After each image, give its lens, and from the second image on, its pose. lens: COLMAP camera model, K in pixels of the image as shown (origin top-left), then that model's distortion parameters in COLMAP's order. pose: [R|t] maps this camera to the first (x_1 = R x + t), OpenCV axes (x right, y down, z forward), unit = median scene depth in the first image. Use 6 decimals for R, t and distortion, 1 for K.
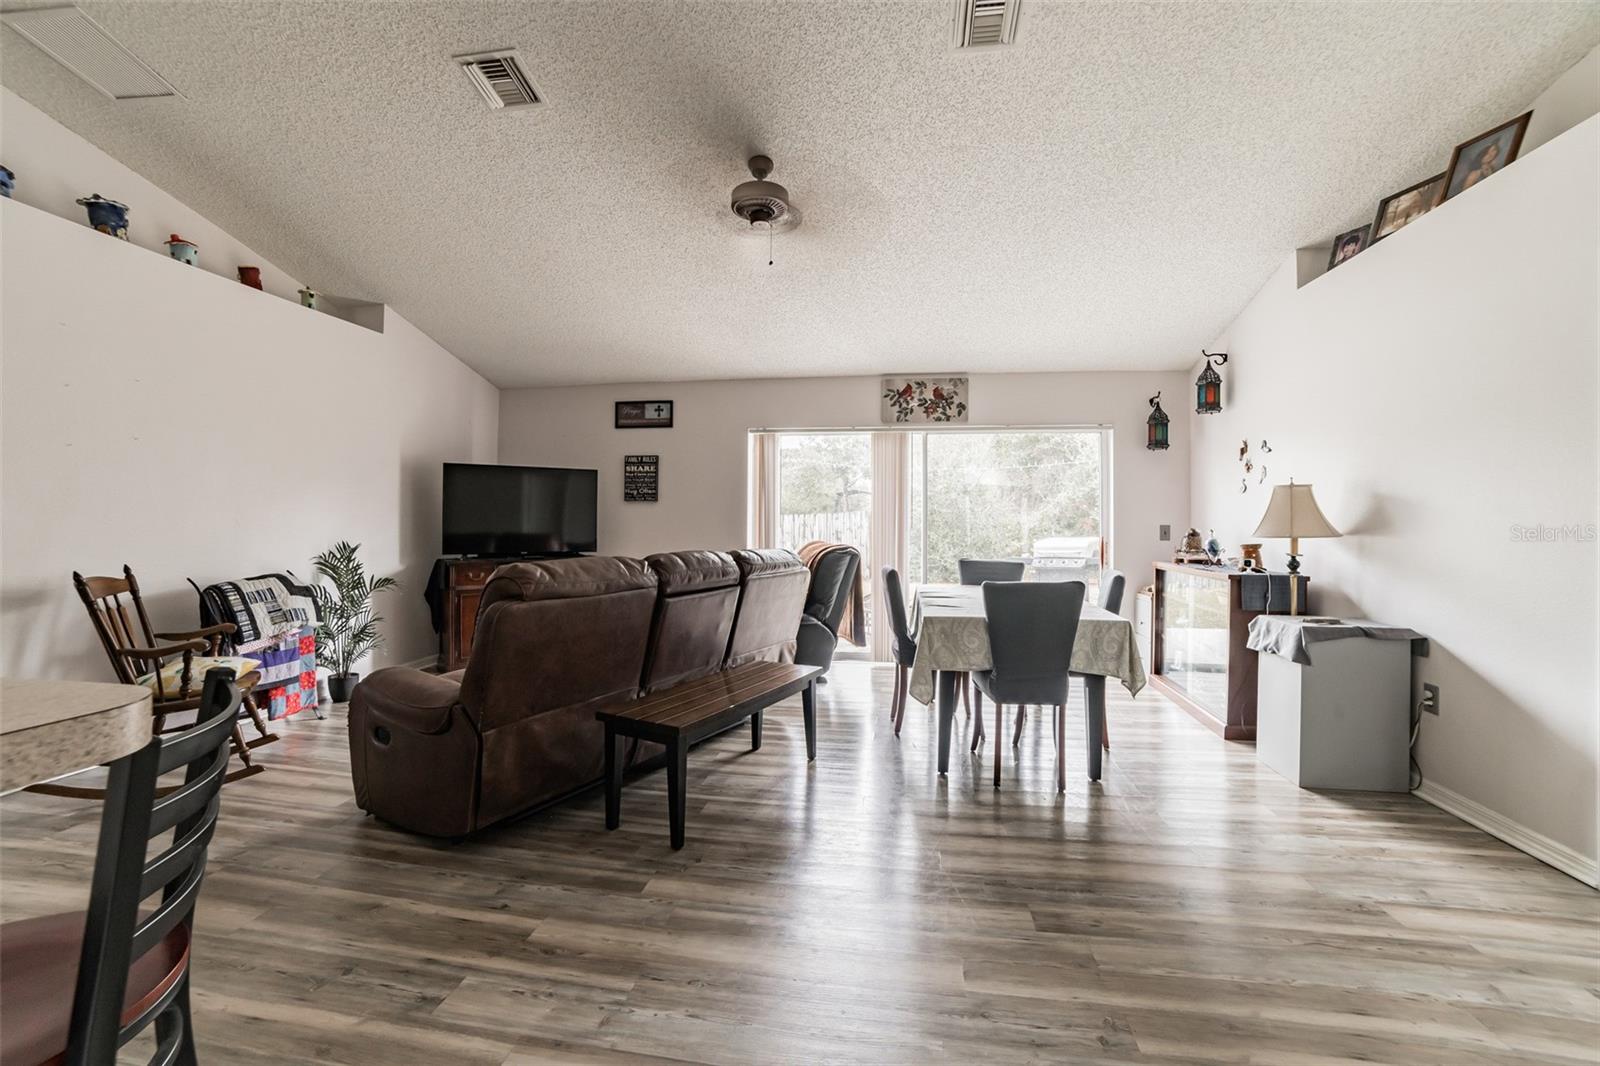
lens RADIAL K [[669.3, 0, 785.4], [0, 669.3, 520.0], [0, 0, 1]] dist [-0.065490, 0.017408]
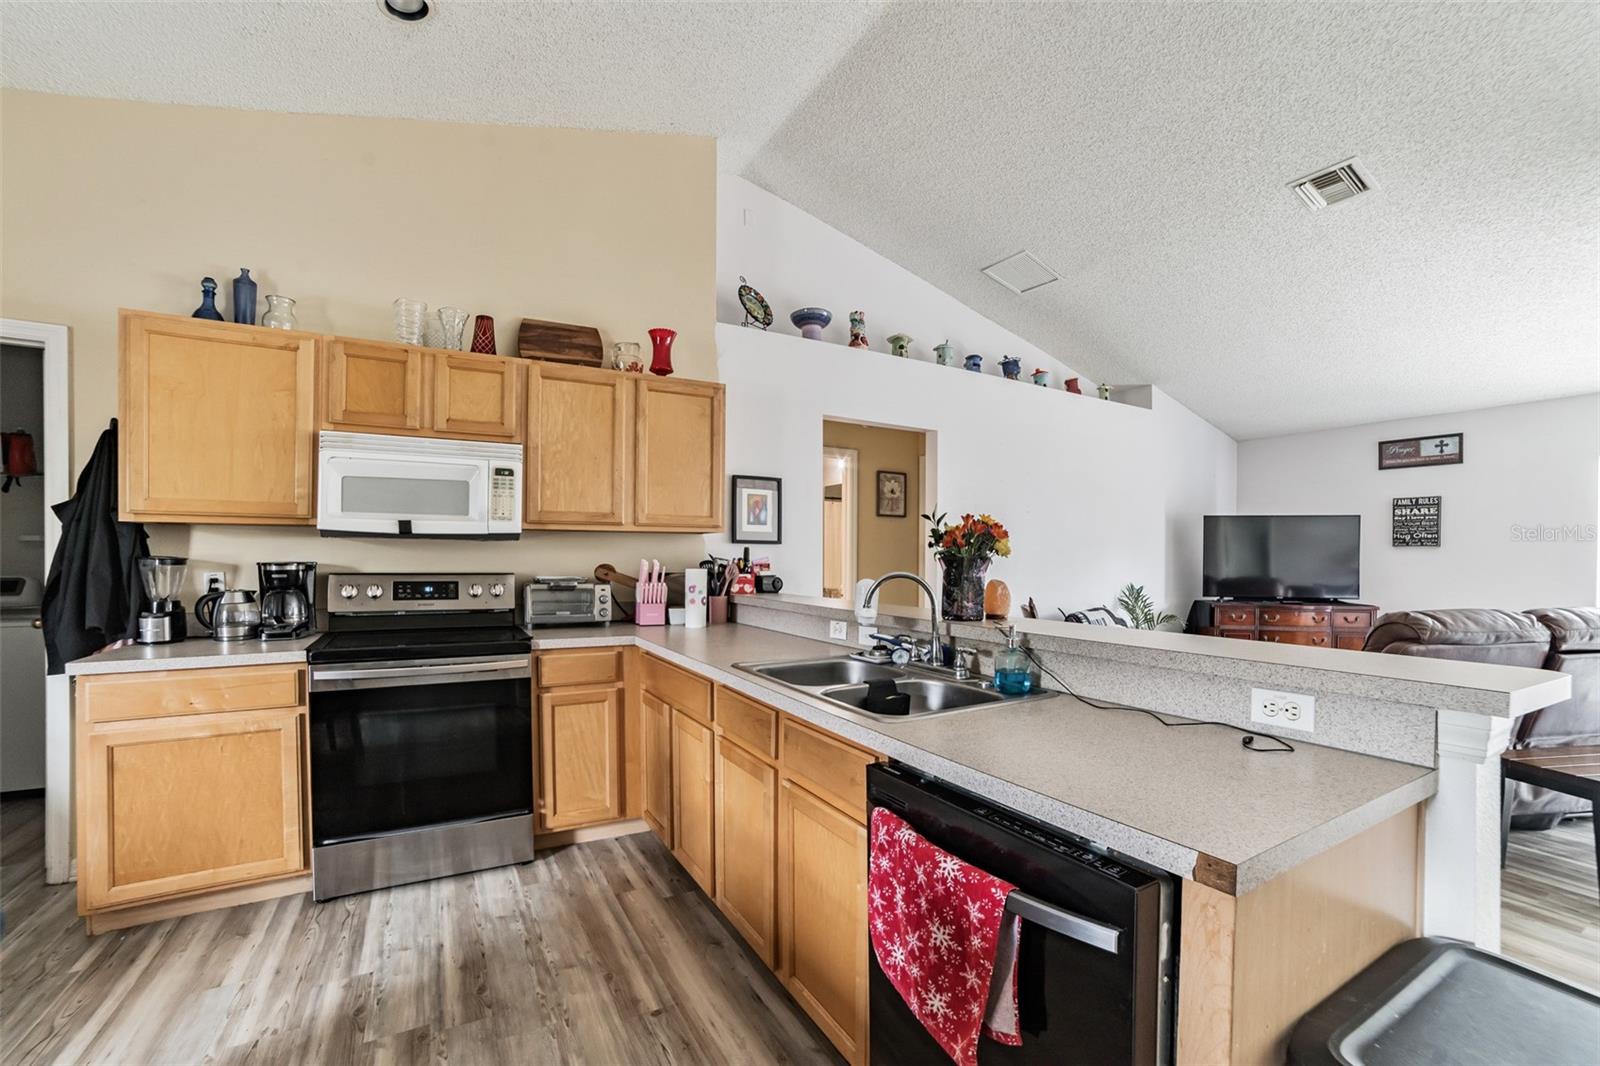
lens RADIAL K [[669.3, 0, 792.3], [0, 669.3, 560.1], [0, 0, 1]] dist [-0.065490, 0.017408]
pose [[0.643120, 0.004374, -0.765753, -0.149432], [-0.001469, 0.999989, 0.004479, -0.019073], [0.765764, -0.001756, 0.643119, -0.358358]]
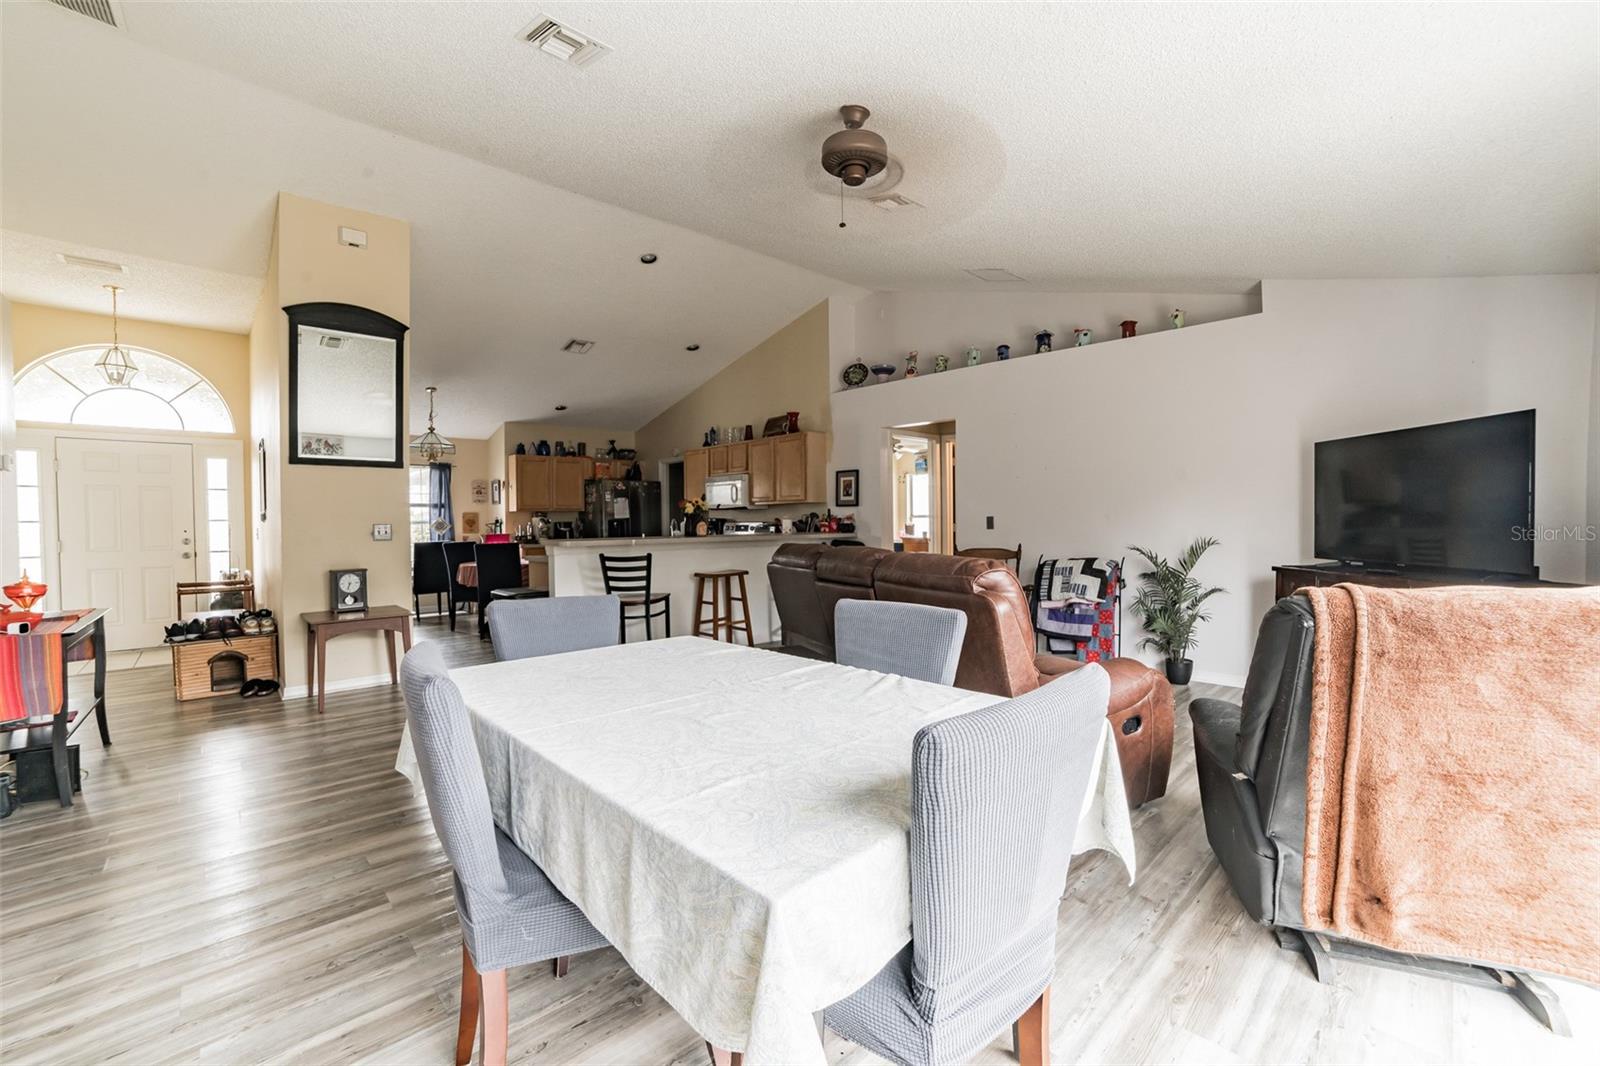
lens RADIAL K [[669.3, 0, 799.2], [0, 669.3, 534.7], [0, 0, 1]] dist [-0.065490, 0.017408]
pose [[-0.595713, 0.010124, -0.803134, 0.638362], [0.000813, 0.999928, 0.012001, 0.017641], [0.803197, 0.006496, -0.595678, 1.278952]]
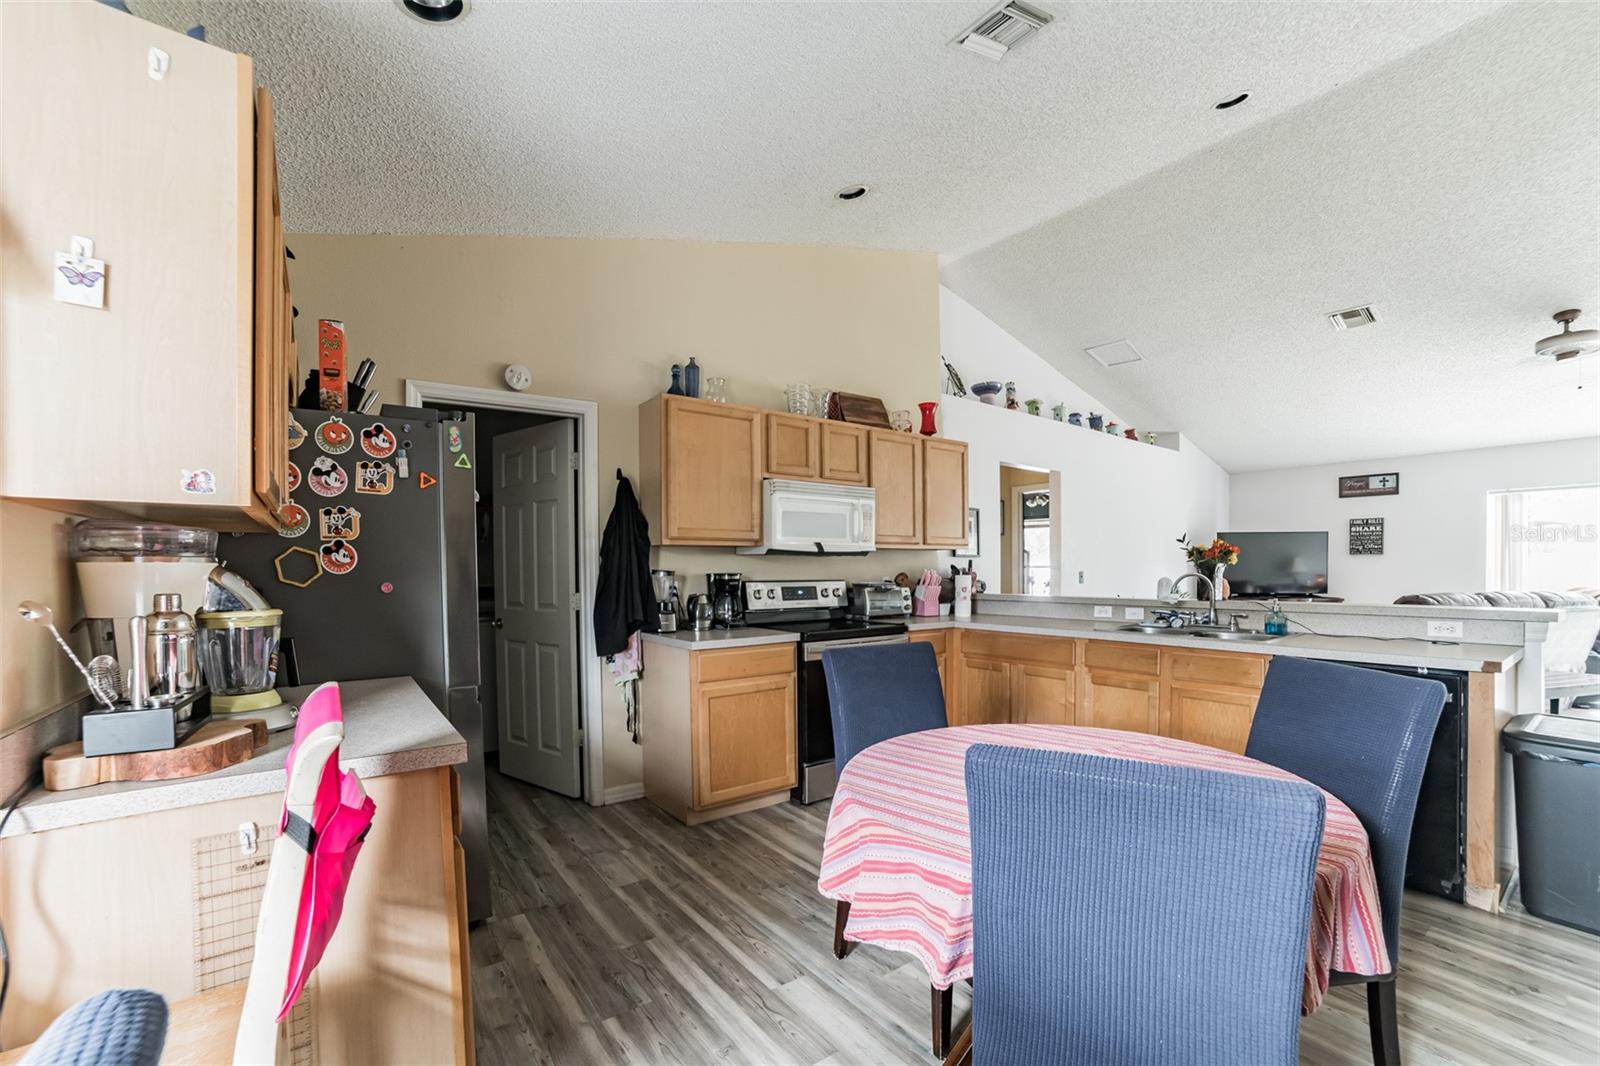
lens RADIAL K [[669.3, 0, 792.4], [0, 669.3, 578.7], [0, 0, 1]] dist [-0.065490, 0.017408]
pose [[0.731576, -0.001159, -0.681759, -0.287905], [0.012116, 0.999863, 0.011301, -0.014862], [0.681652, -0.016528, 0.731489, -0.992143]]
